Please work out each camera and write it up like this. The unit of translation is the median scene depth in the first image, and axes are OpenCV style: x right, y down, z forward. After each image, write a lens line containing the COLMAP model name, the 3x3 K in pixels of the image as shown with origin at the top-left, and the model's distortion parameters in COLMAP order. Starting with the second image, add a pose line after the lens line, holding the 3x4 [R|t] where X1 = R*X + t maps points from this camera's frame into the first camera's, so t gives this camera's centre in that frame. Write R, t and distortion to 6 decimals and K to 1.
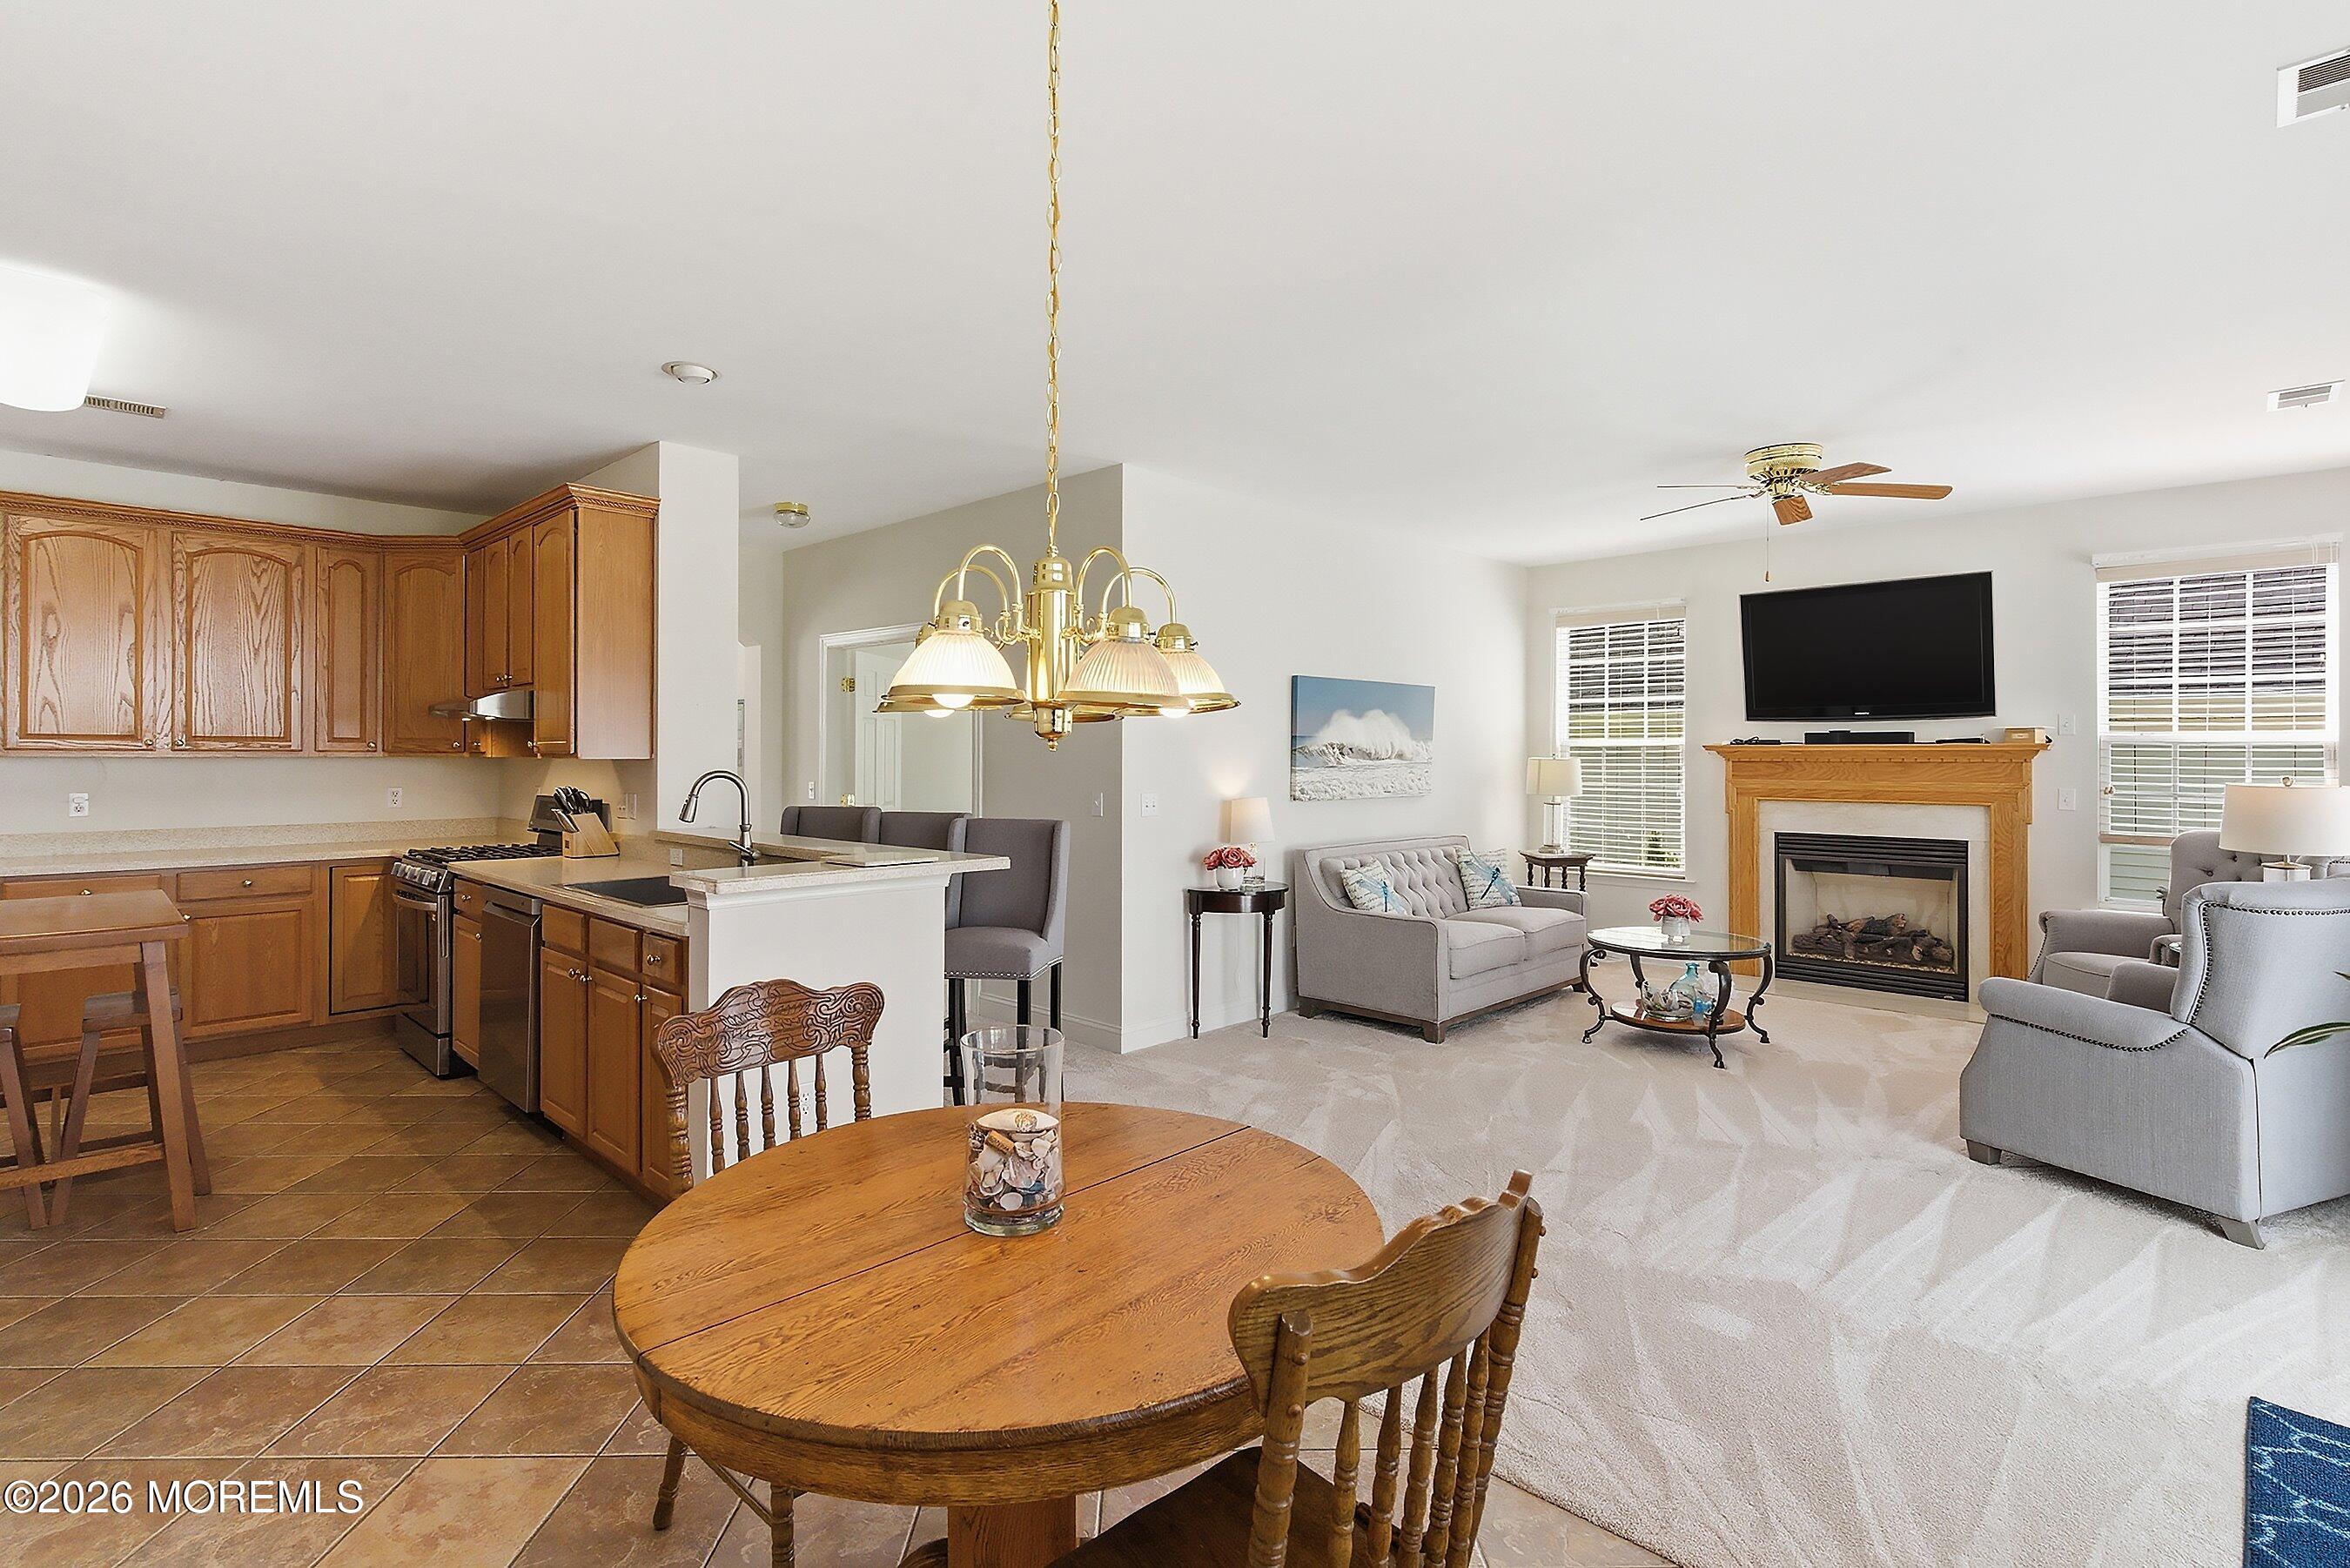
lens RADIAL K [[1113.4, 0, 1174.2], [0, 1113.4, 740.8], [0, 0, 1]] dist [0.000719, -0.000763]
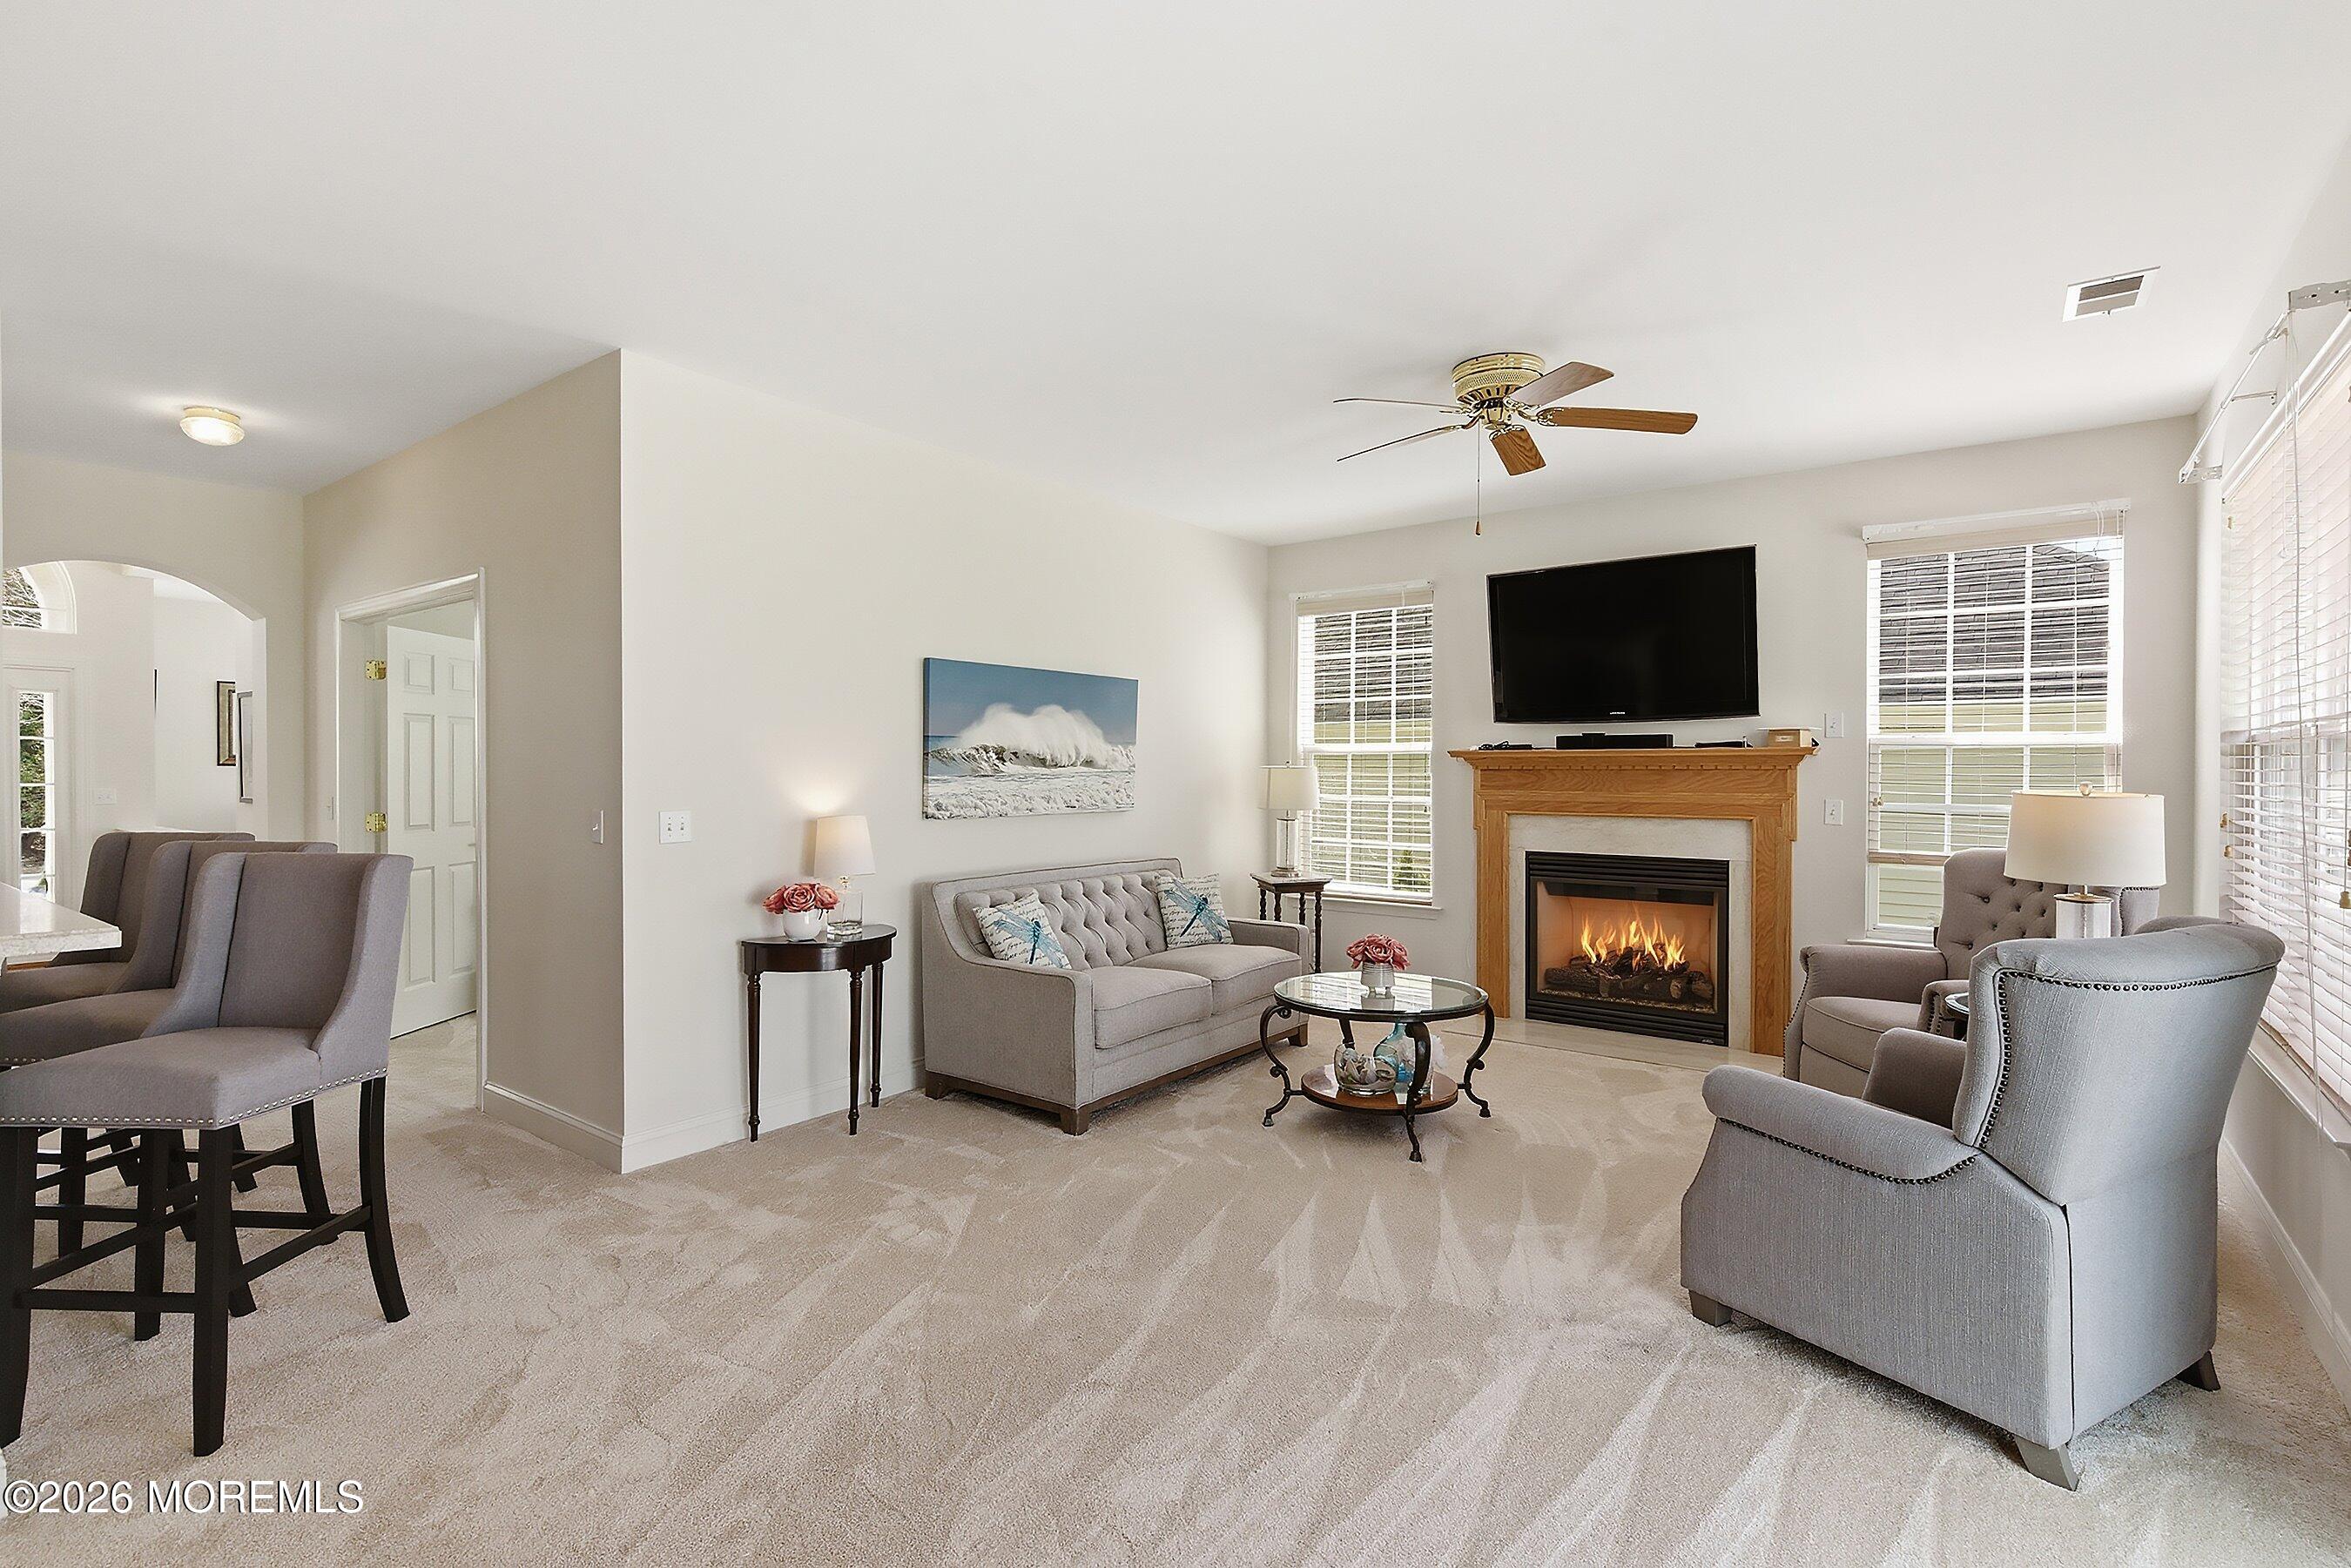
lens RADIAL K [[1098.4, 0, 1177.7], [0, 1098.4, 767.0], [0, 0, 1]] dist [0.012640, -0.006438]
pose [[0.991745, -0.000037, 0.128229, 0.199021], [-0.001276, 0.999948, 0.010157, 0.010224], [-0.128222, -0.010237, 0.991693, 0.231255]]
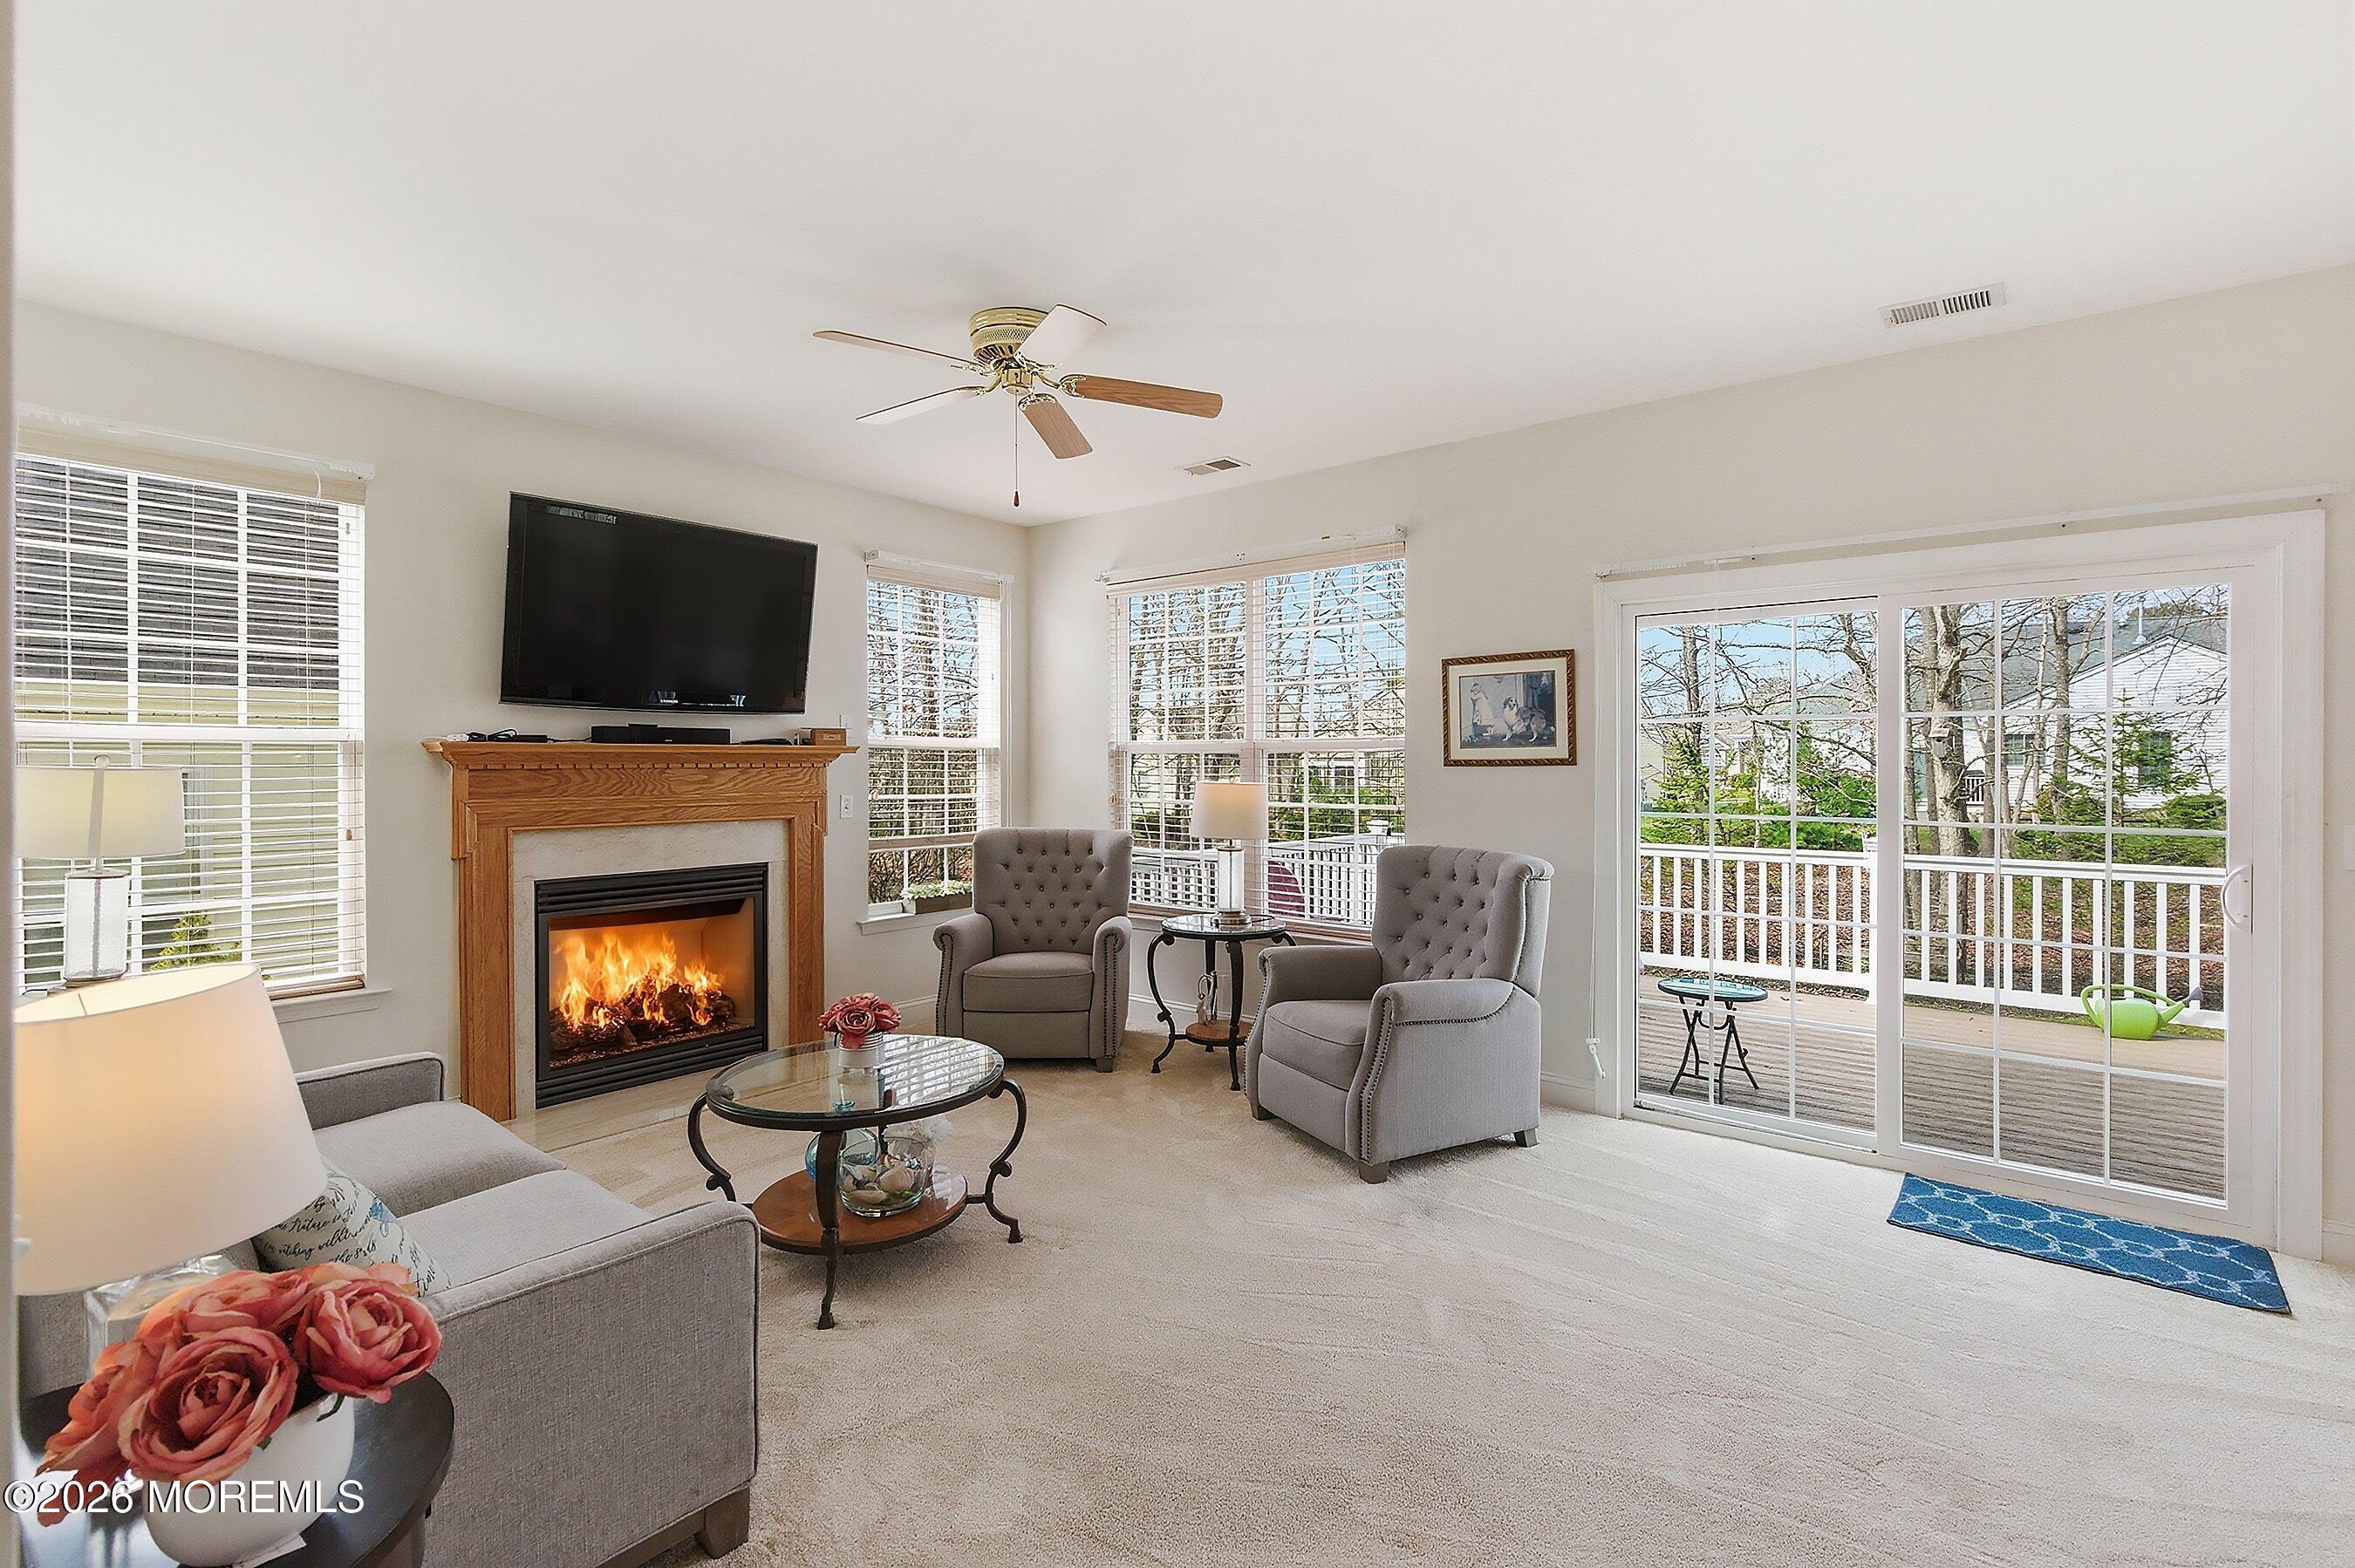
lens RADIAL K [[1100.3, 0, 1179.7], [0, 1100.3, 767.0], [0, 0, 1]] dist [0.012640, -0.006438]
pose [[-0.070413, -0.005731, 0.997501, -0.143769], [-0.009400, 0.999943, 0.005082, 0.013208], [-0.997474, -0.009018, -0.070463, 0.846733]]
